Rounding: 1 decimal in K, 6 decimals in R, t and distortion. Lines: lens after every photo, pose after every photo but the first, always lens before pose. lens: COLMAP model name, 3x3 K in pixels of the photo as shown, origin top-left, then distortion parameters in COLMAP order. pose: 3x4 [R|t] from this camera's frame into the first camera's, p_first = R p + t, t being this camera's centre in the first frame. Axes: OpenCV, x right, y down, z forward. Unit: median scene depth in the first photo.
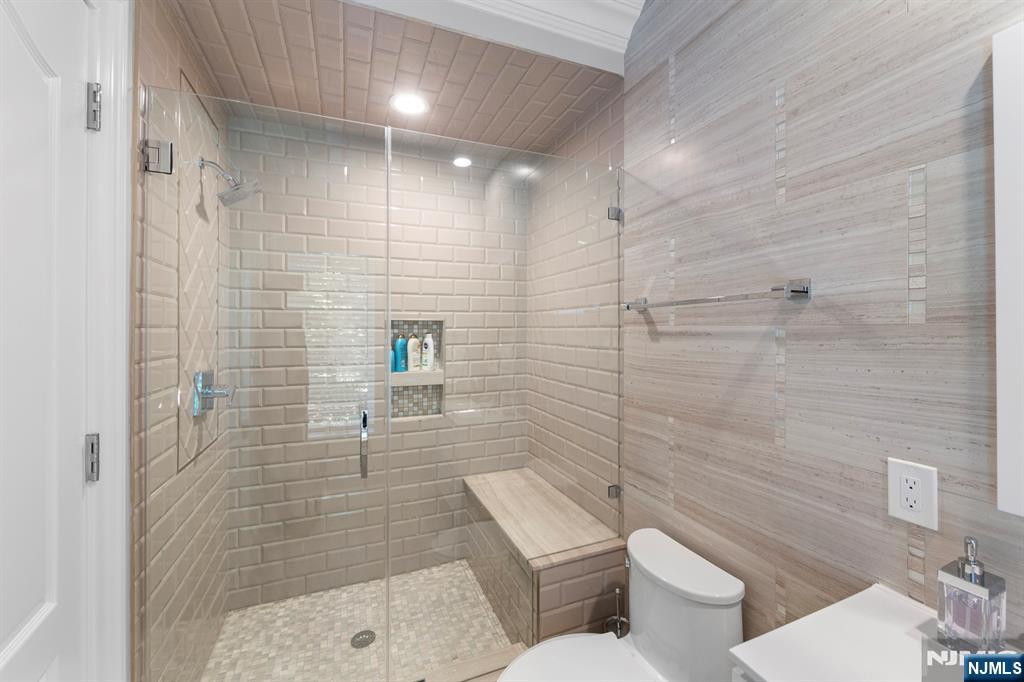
lens RADIAL K [[405.2, 0, 507.1], [0, 405.2, 327.1], [0, 0, 1]] dist [-0.002094, -0.000231]
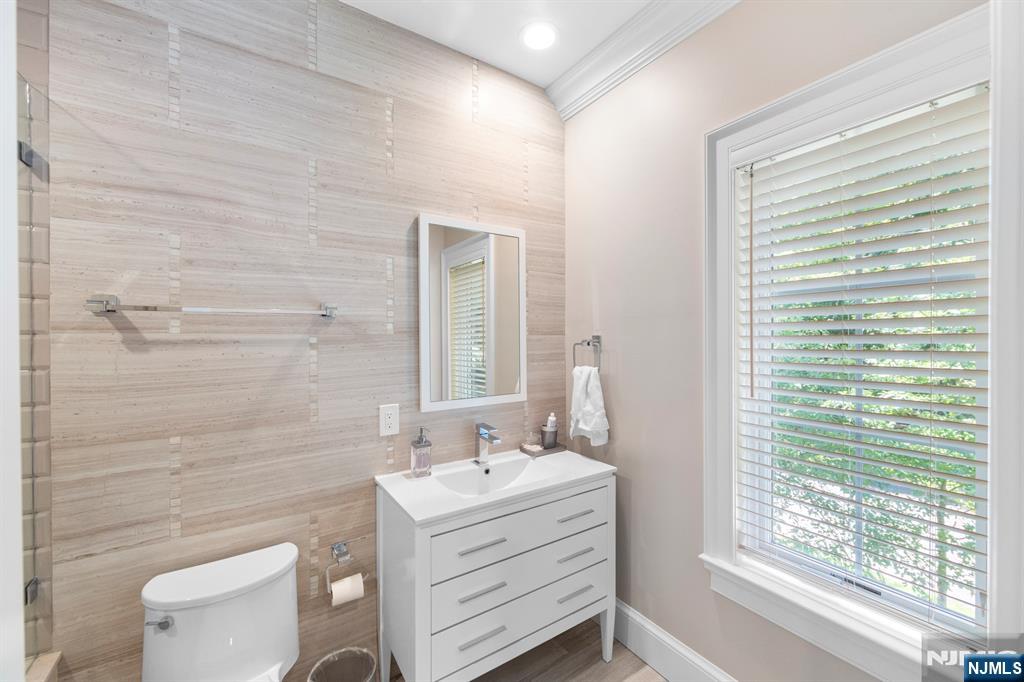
lens RADIAL K [[405.2, 0, 511.5], [0, 405.2, 339.8], [0, 0, 1]] dist [-0.002094, -0.000231]
pose [[-0.187038, -0.003598, 0.982346, -0.762331], [-0.003102, 0.999990, 0.003072, 0.007509], [-0.982348, -0.002473, -0.187047, 0.568360]]
